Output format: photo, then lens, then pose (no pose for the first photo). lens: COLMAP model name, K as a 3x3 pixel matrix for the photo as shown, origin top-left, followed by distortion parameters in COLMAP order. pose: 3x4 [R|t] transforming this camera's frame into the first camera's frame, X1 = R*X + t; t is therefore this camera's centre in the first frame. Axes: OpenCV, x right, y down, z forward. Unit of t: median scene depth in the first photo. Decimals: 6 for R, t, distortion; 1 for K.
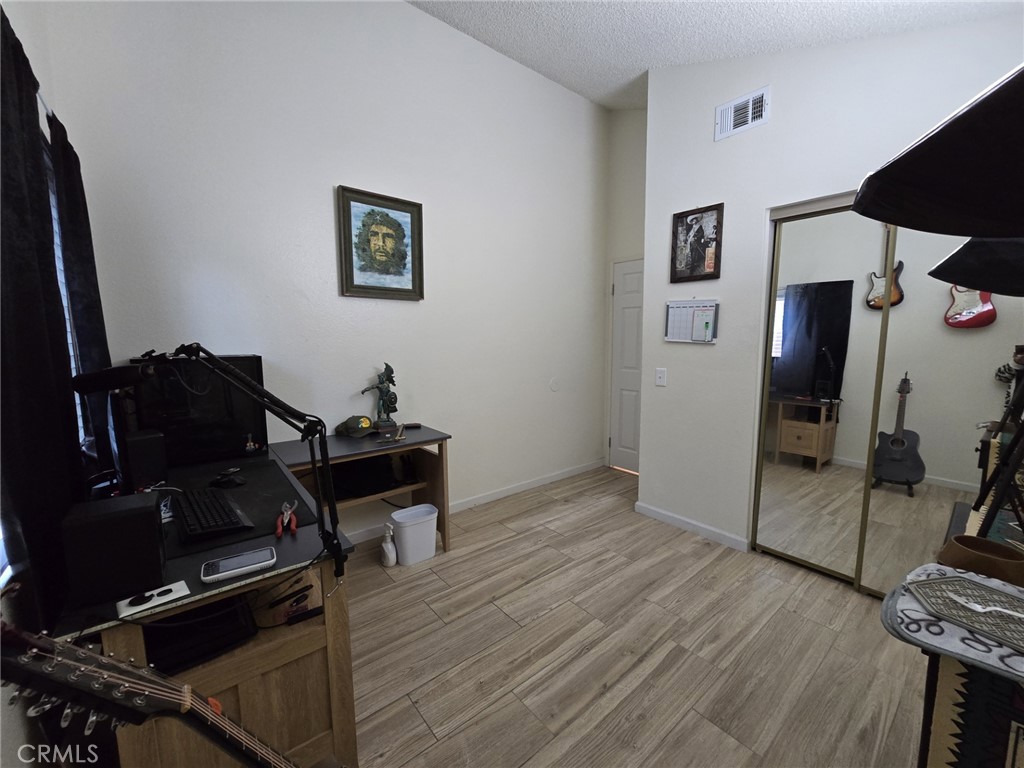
lens RADIAL K [[421.9, 0, 514.4], [0, 421.9, 385.2], [0, 0, 1]] dist [0.003346, 0.000677]
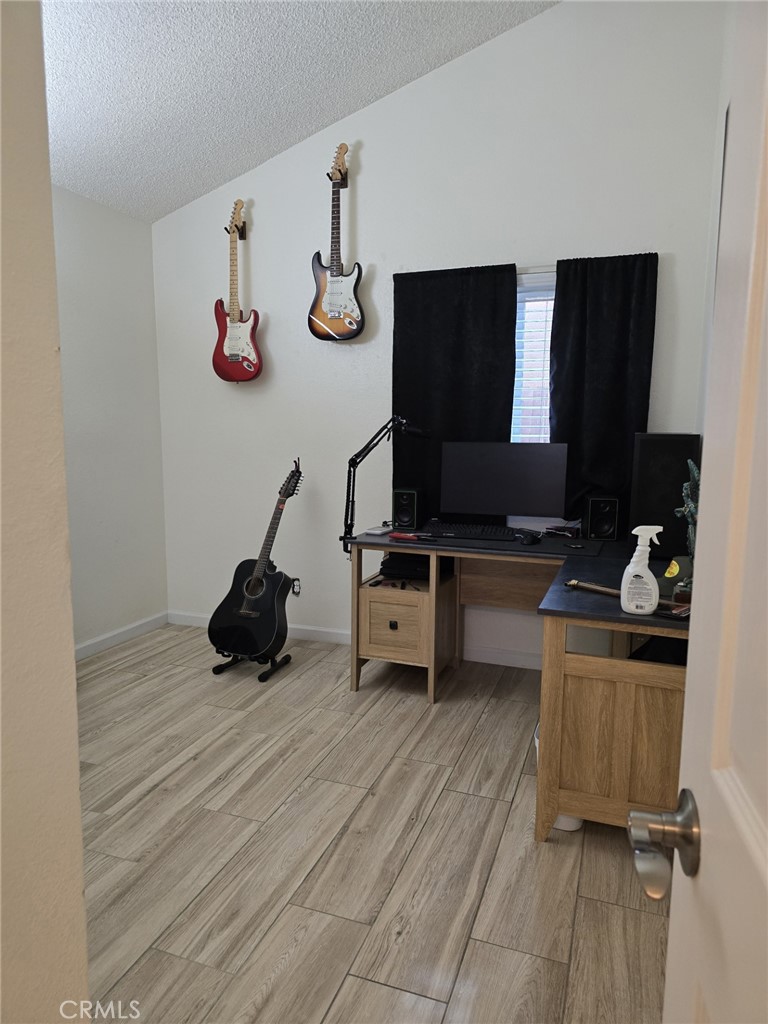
lens RADIAL K [[686.3, 0, 382.8], [0, 686.3, 512.2], [0, 0, 1]] dist [-0.003426, -0.001451]
pose [[-0.854961, 0.056334, -0.515624, 0.474306], [-0.071805, 0.971659, 0.225219, -0.177261], [0.513698, 0.229578, -0.826685, 1.811922]]
